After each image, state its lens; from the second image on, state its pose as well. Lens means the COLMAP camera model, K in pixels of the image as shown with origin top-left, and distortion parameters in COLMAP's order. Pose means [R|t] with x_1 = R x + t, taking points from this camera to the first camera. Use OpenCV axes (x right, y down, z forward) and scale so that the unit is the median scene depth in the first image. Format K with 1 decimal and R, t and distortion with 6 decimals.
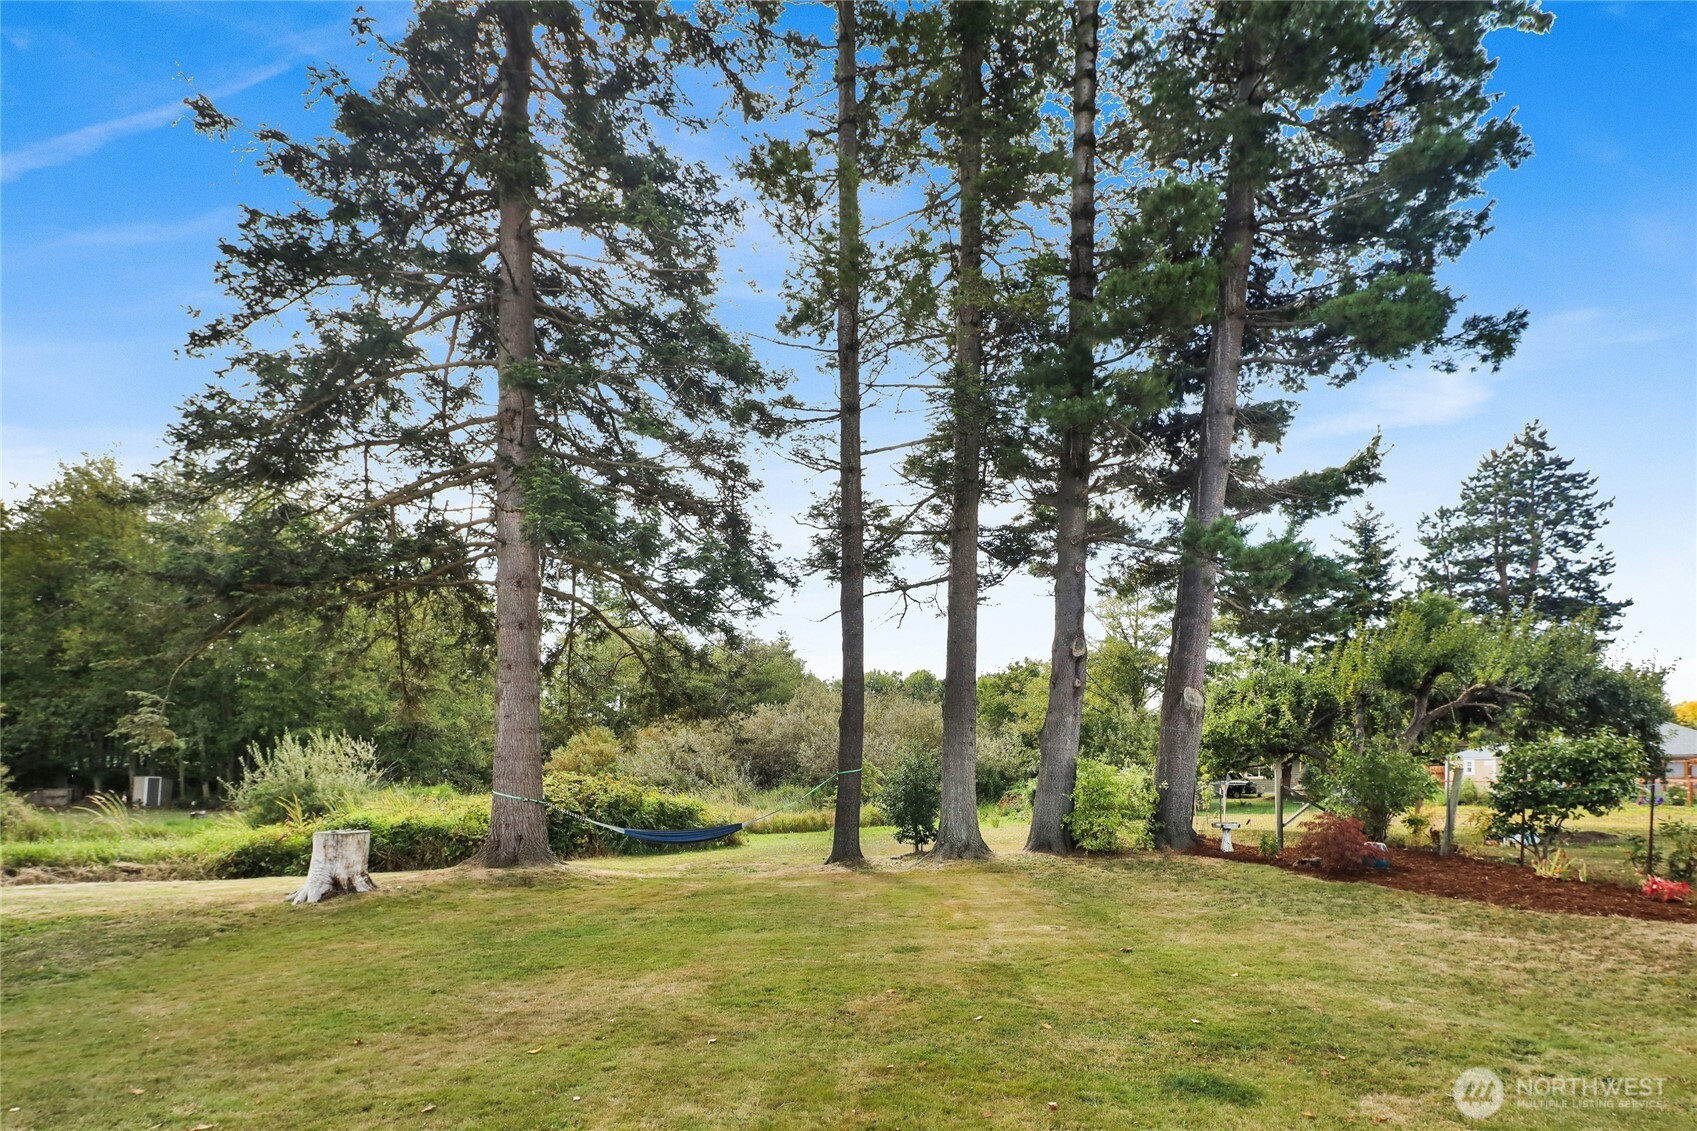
lens RADIAL K [[839.9, 0, 854.5], [0, 839.9, 653.1], [0, 0, 1]] dist [0.008391, -0.001138]
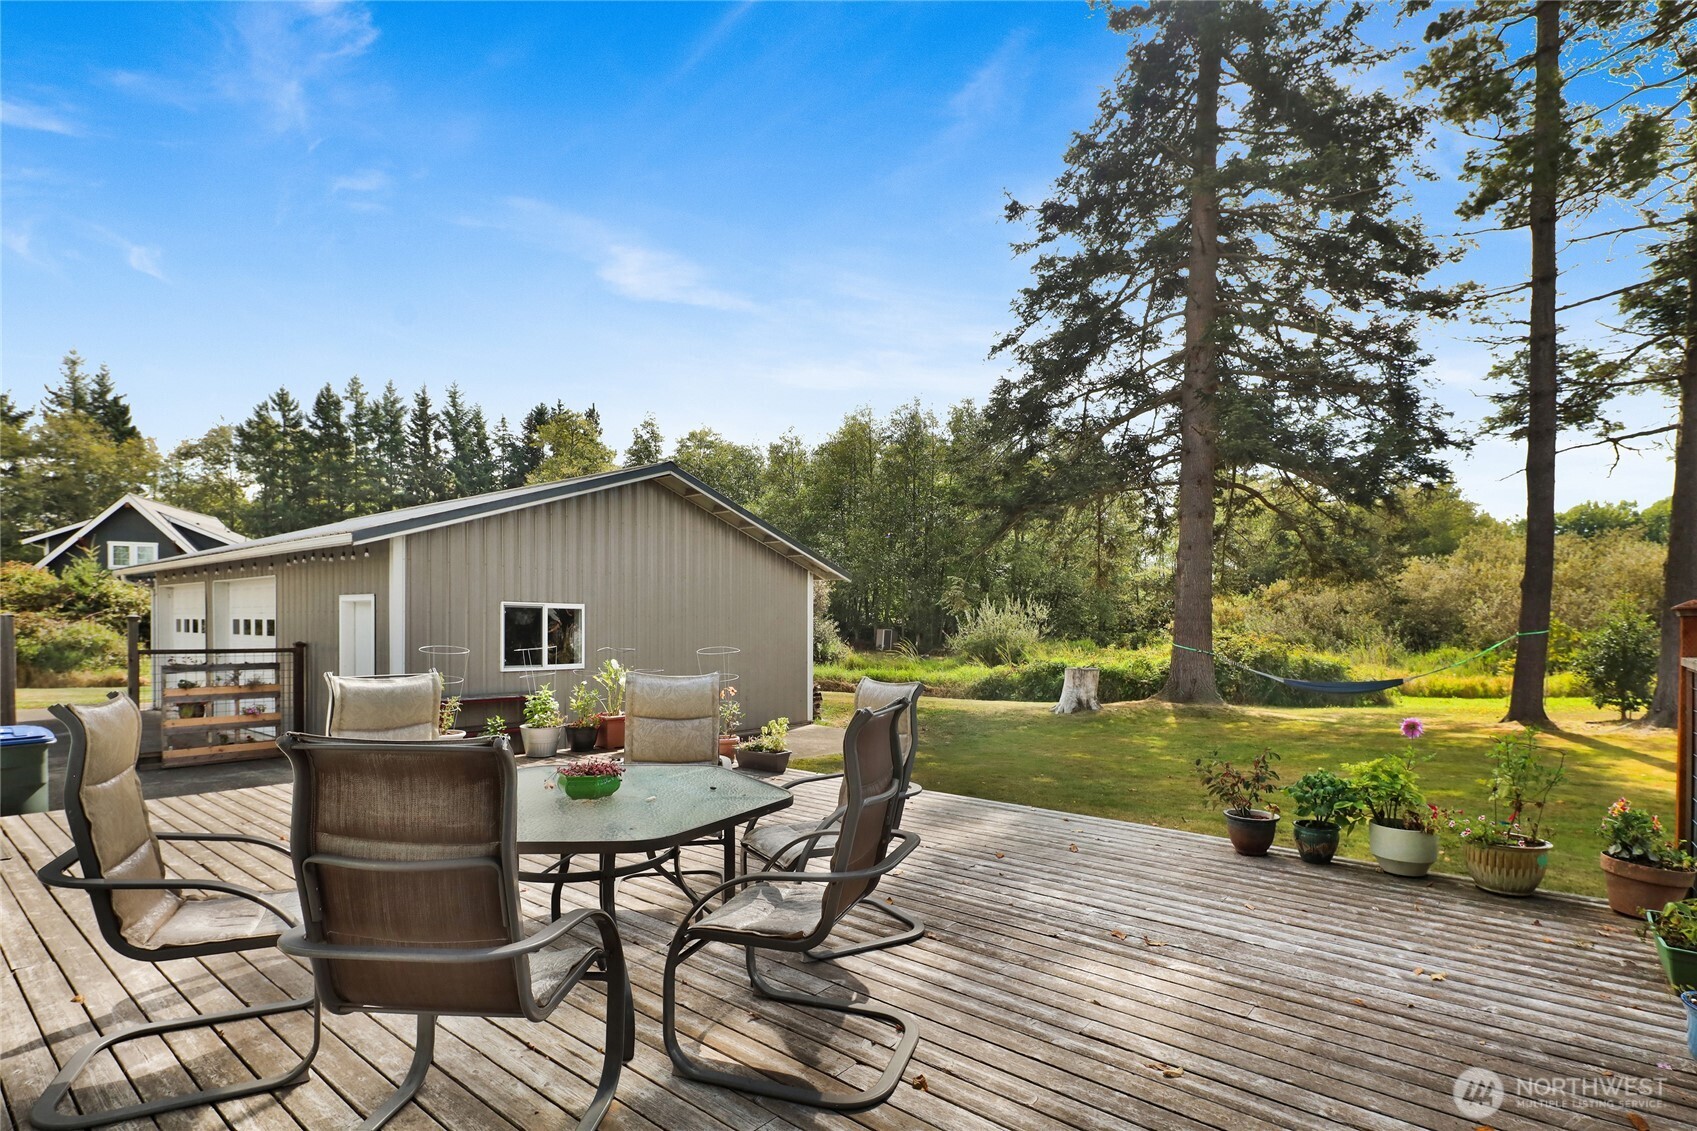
lens RADIAL K [[839.9, 0, 854.5], [0, 839.9, 653.1], [0, 0, 1]] dist [0.008391, -0.001138]
pose [[0.770934, 0.029446, -0.636234, 0.012048], [0.077530, 0.987164, 0.139631, -0.038160], [0.632178, -0.156973, 0.758755, -0.277144]]
